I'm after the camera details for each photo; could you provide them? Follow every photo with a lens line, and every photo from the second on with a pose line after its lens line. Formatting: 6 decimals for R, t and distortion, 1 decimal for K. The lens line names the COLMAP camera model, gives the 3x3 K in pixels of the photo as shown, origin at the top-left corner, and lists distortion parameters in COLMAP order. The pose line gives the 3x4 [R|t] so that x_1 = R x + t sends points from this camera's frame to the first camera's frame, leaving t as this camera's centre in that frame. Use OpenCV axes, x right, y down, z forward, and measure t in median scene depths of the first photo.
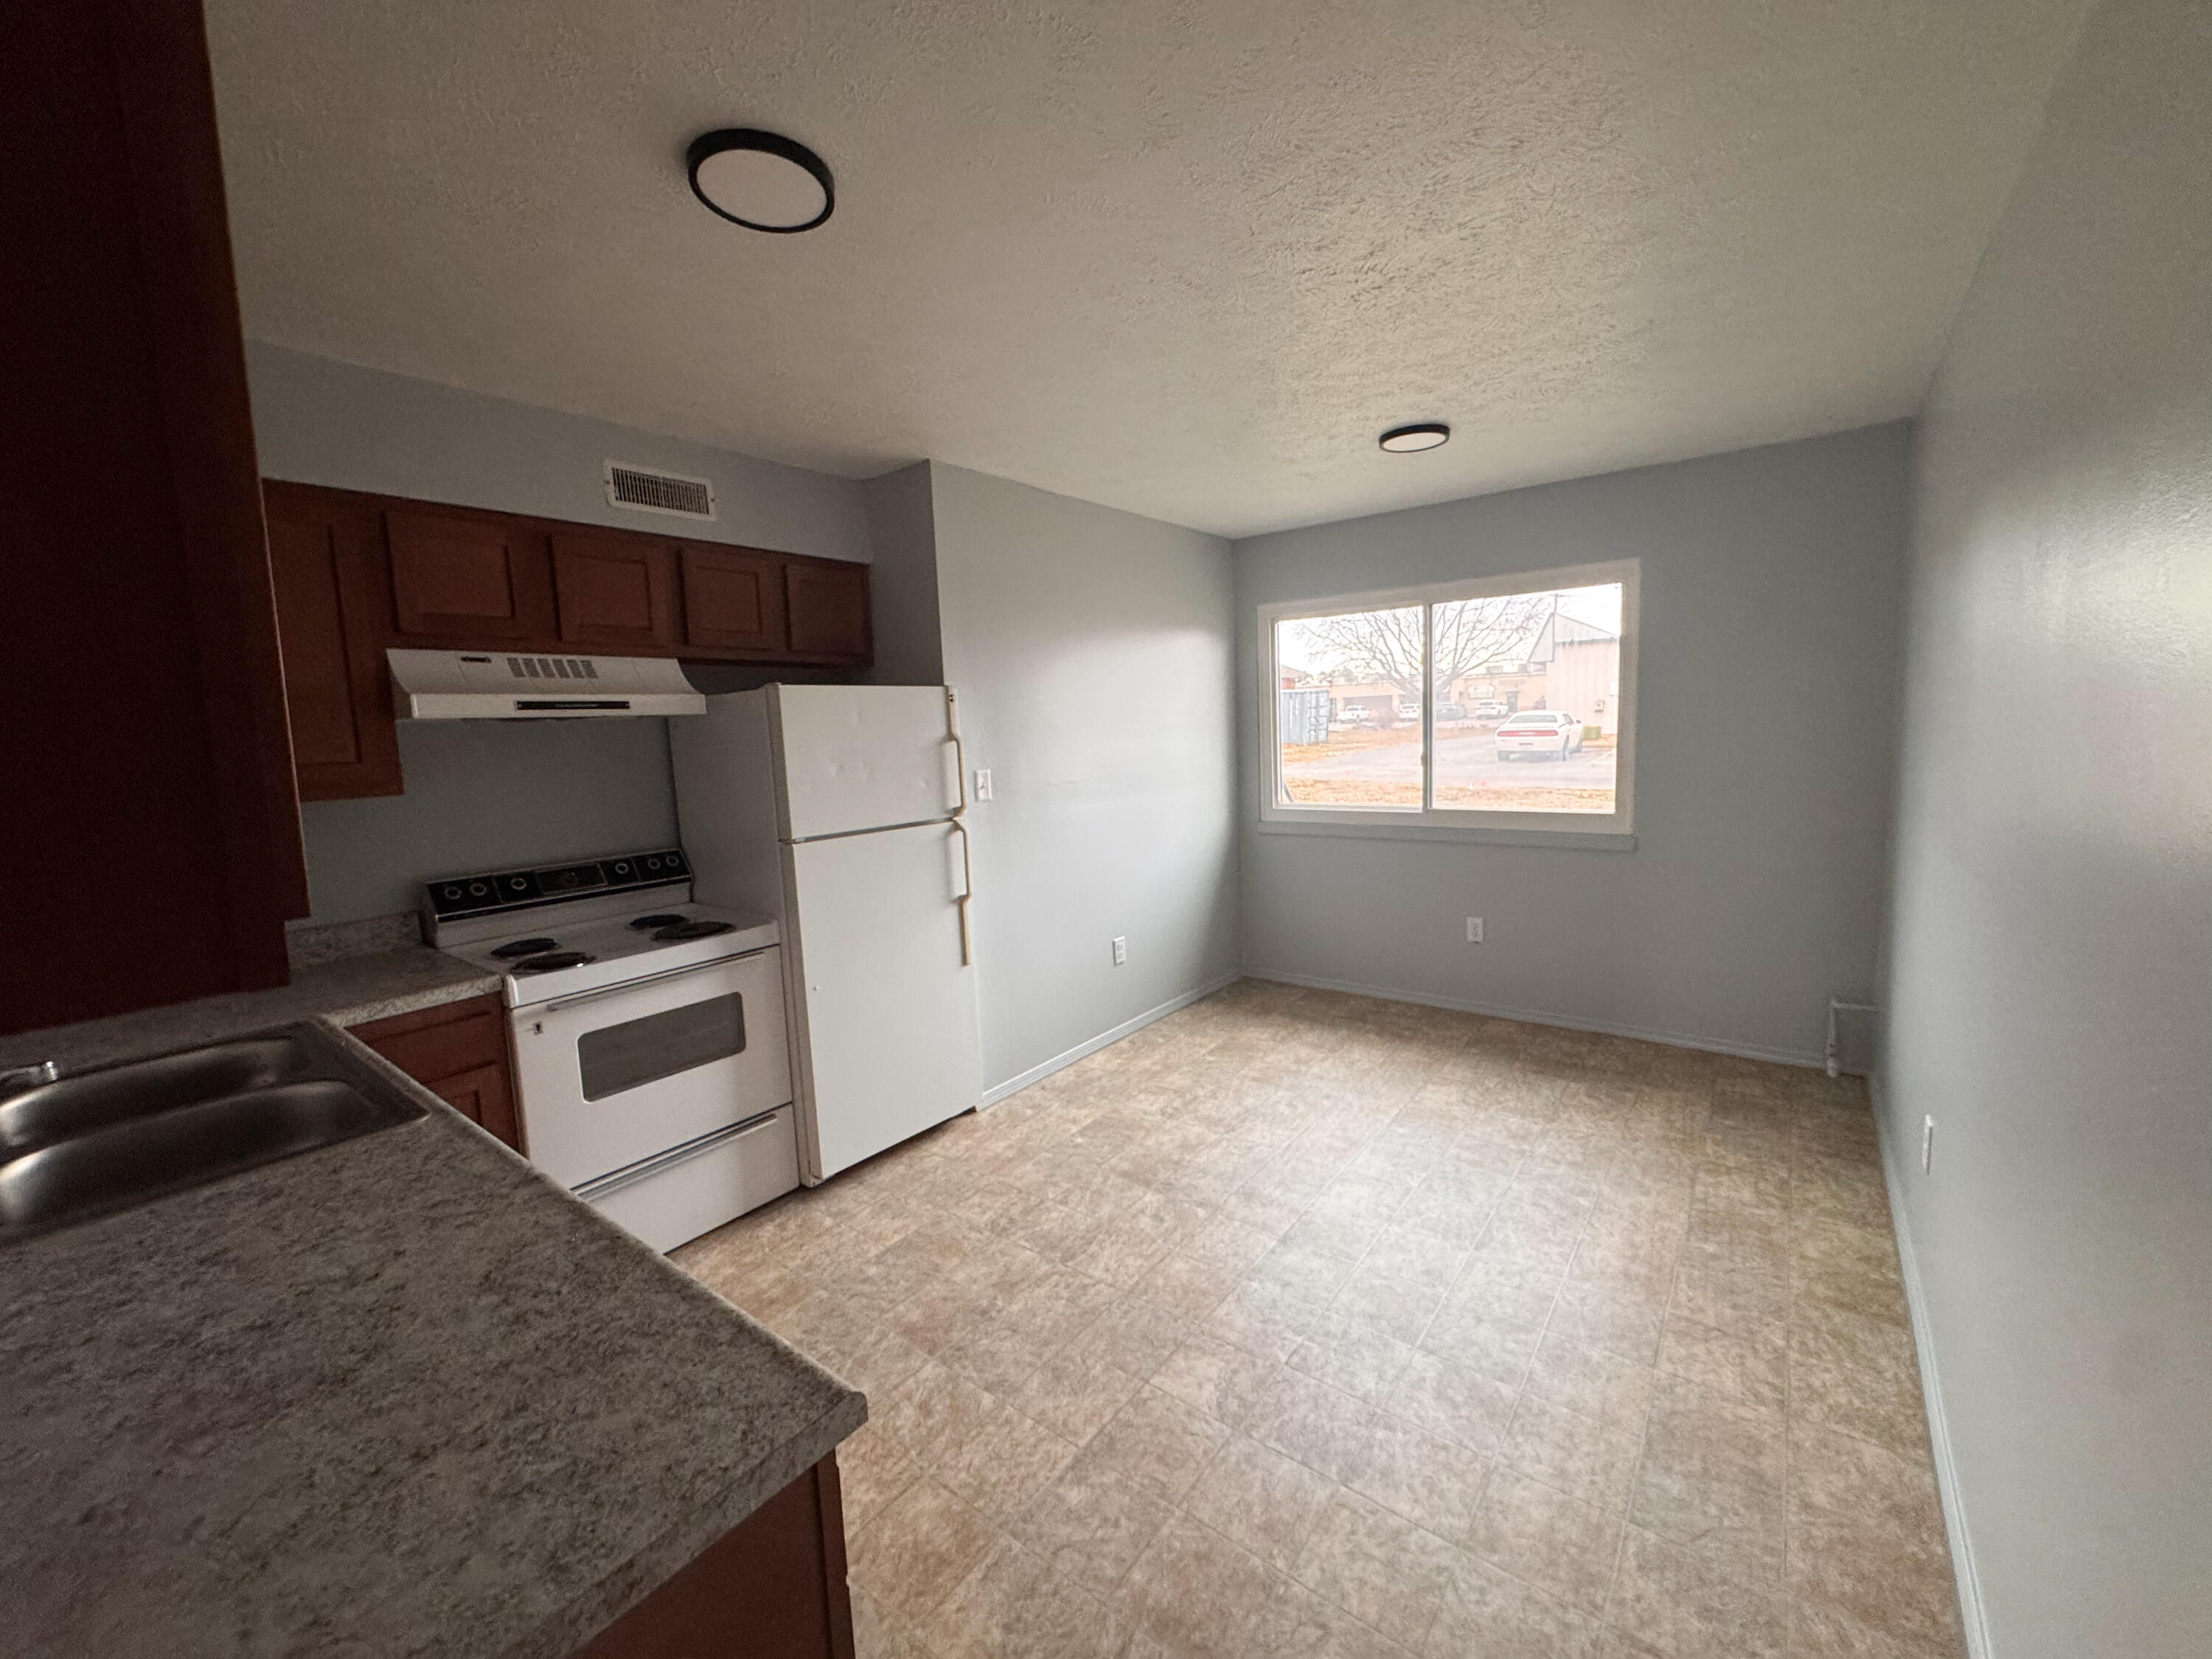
lens RADIAL K [[877.3, 0, 1098.3], [0, 877.3, 862.9], [0, 0, 1]] dist [-0.001864, -0.000029]
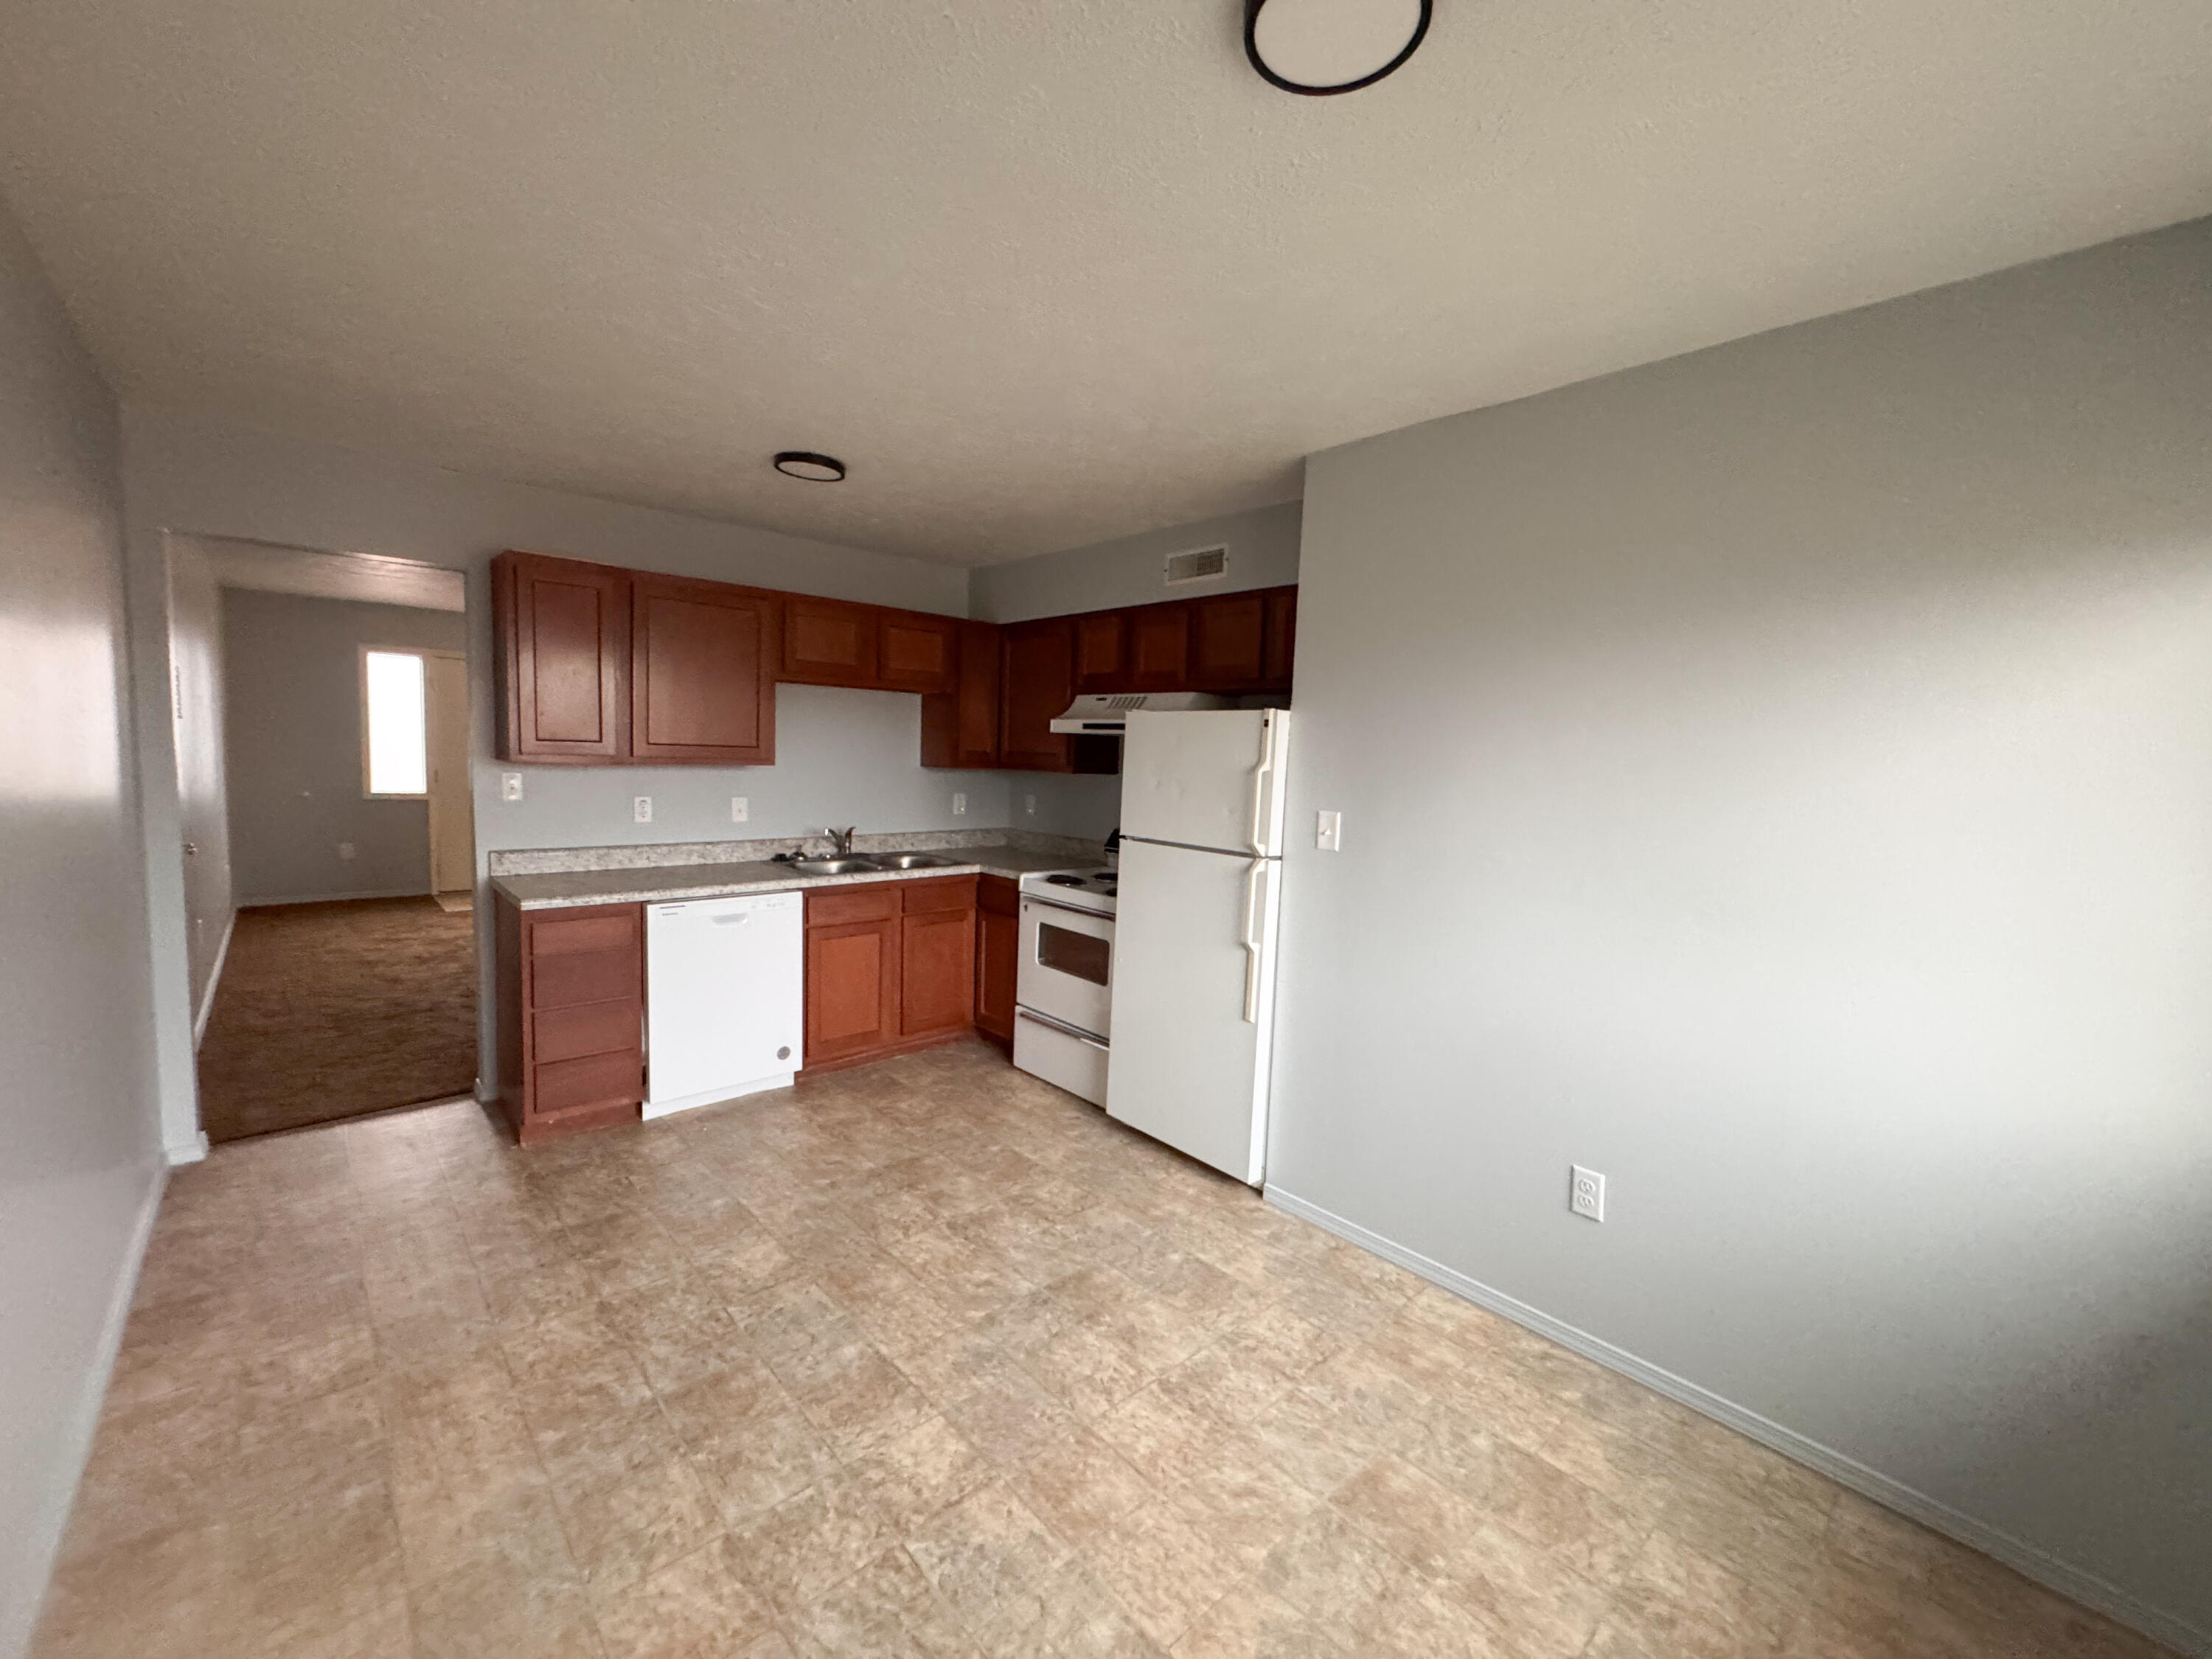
lens RADIAL K [[904.9, 0, 1096.7], [0, 904.9, 829.5], [0, 0, 1]] dist [0.024146, -0.000073]
pose [[-0.183128, 0.118864, -0.975877, 0.845157], [-0.178418, 0.972160, 0.151892, -0.204490], [0.966763, 0.201930, -0.156822, 1.073660]]
